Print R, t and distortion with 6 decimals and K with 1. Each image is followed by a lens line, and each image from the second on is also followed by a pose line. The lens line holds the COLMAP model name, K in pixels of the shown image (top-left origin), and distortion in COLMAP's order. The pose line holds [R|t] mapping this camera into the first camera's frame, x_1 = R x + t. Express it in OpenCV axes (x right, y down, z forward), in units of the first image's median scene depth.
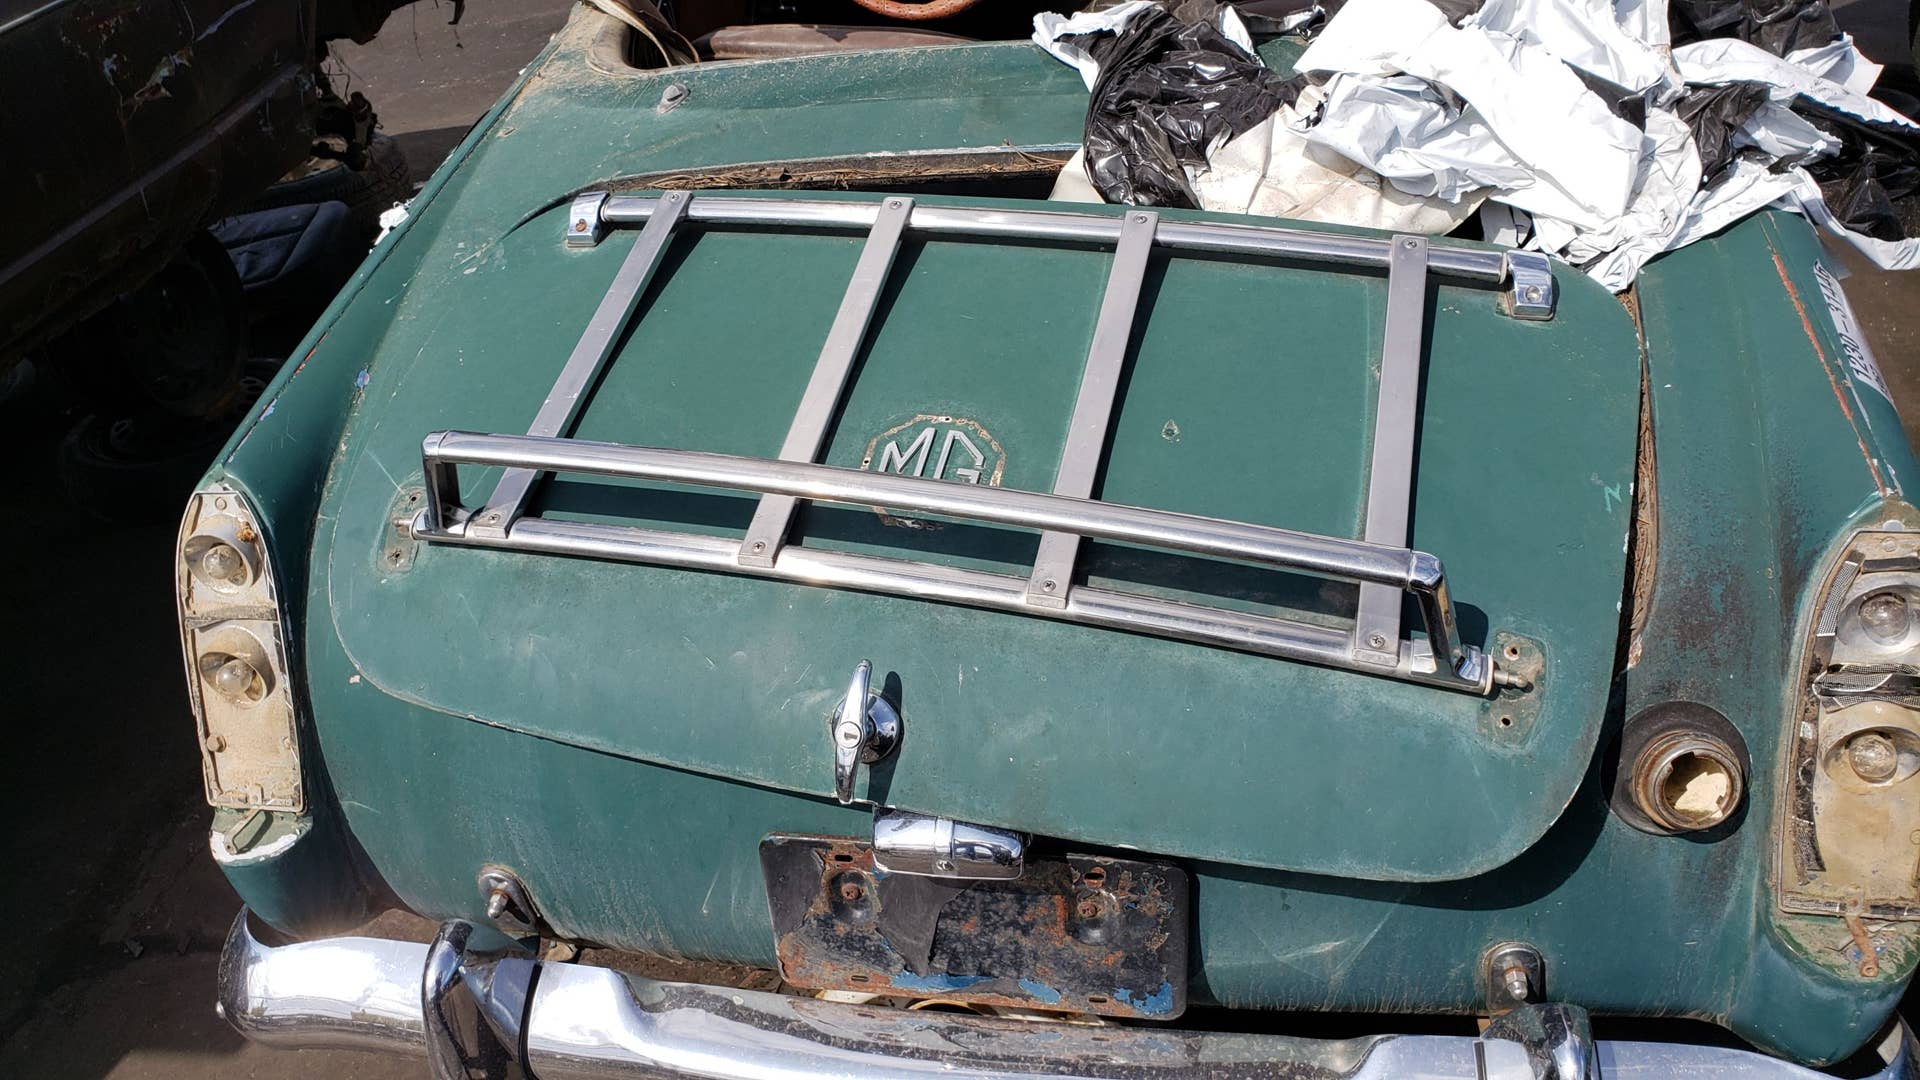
lens RADIAL K [[1462.1, 0, 955.7], [0, 1462.1, 525.2], [0, 0, 1]] dist [0.033295, -0.042913]
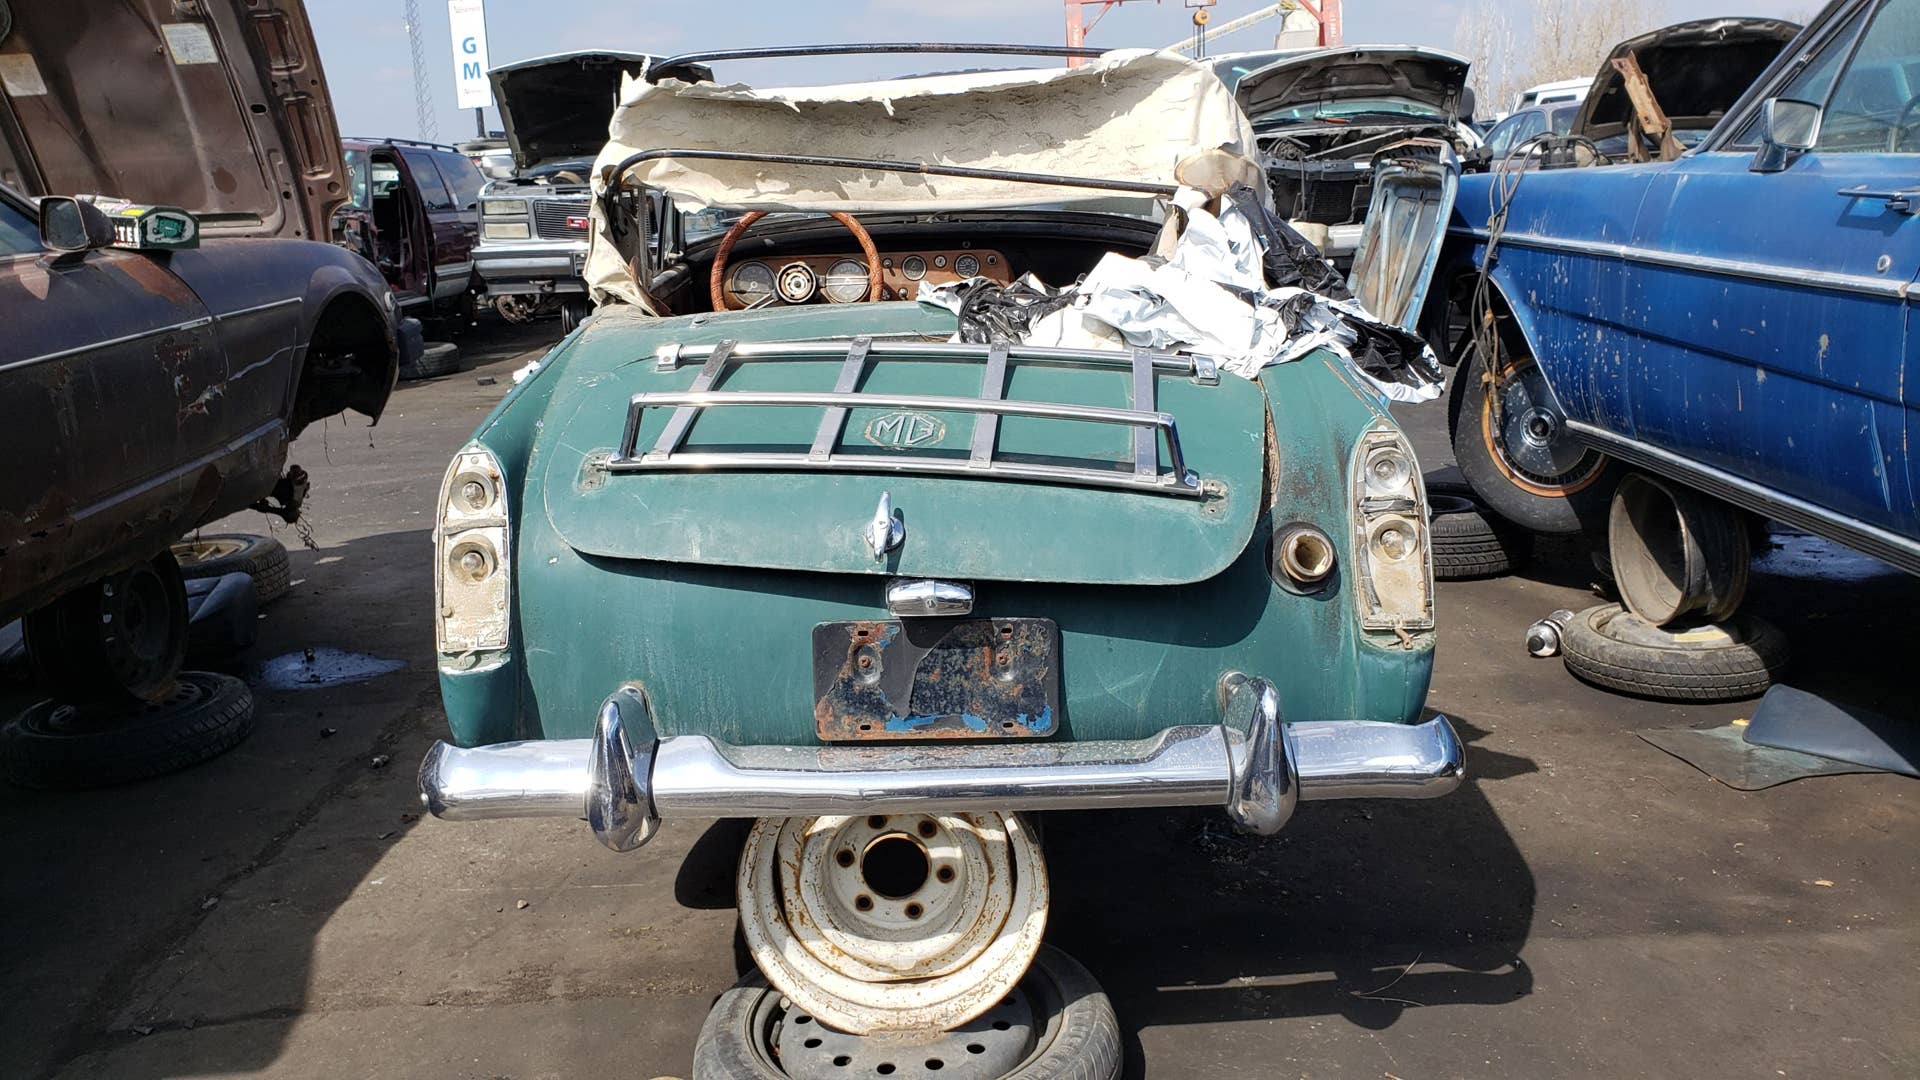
lens RADIAL K [[1462.1, 0, 947.5], [0, 1462.1, 527.0], [0, 0, 1]] dist [0.033295, -0.042913]
pose [[0.985230, 0.018004, 0.170286, -0.254847], [0.045230, 0.931776, -0.360204, 0.687115], [-0.165153, 0.362586, 0.917200, -0.602928]]
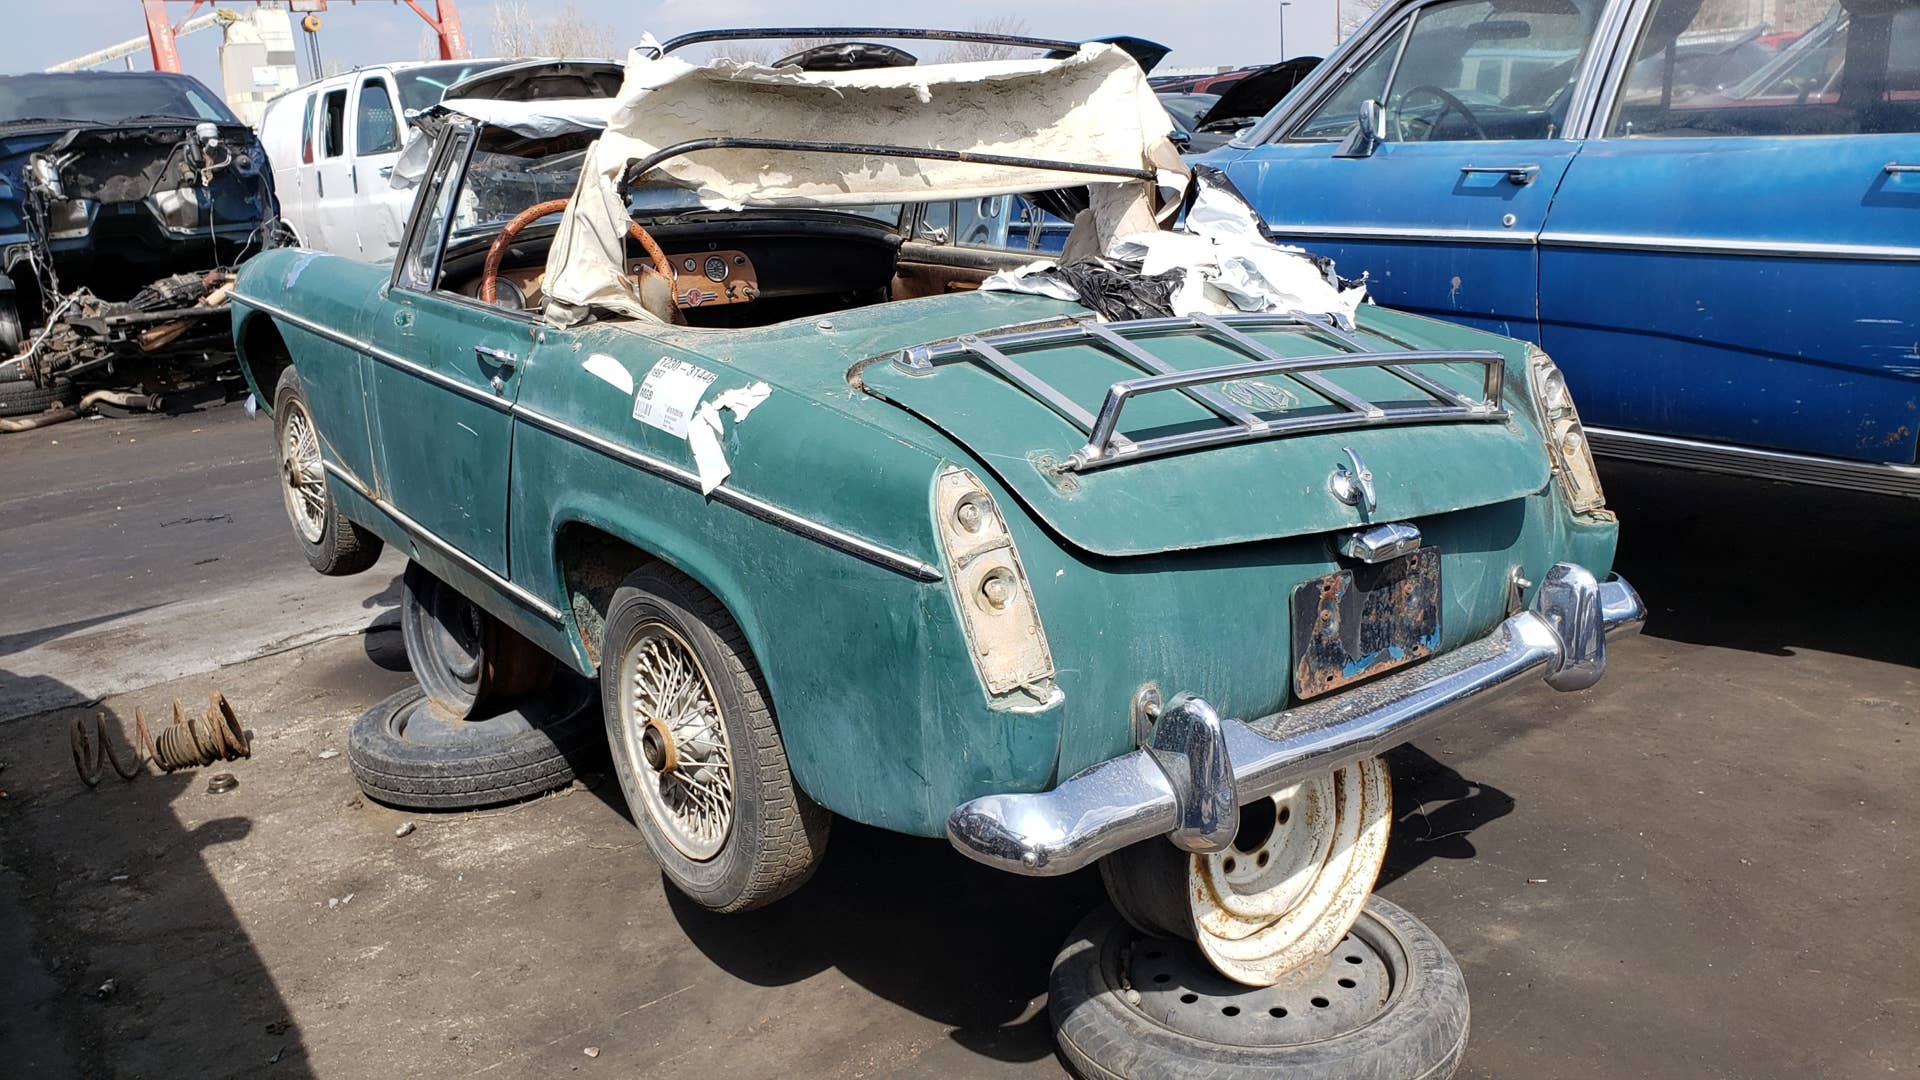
lens RADIAL K [[1462.1, 0, 941.0], [0, 1462.1, 539.2], [0, 0, 1]] dist [0.033295, -0.042913]
pose [[0.697039, -0.130703, 0.705020, -1.559200], [0.393639, 0.891583, -0.223893, 0.363958], [-0.599320, 0.433585, 0.672918, 0.040159]]
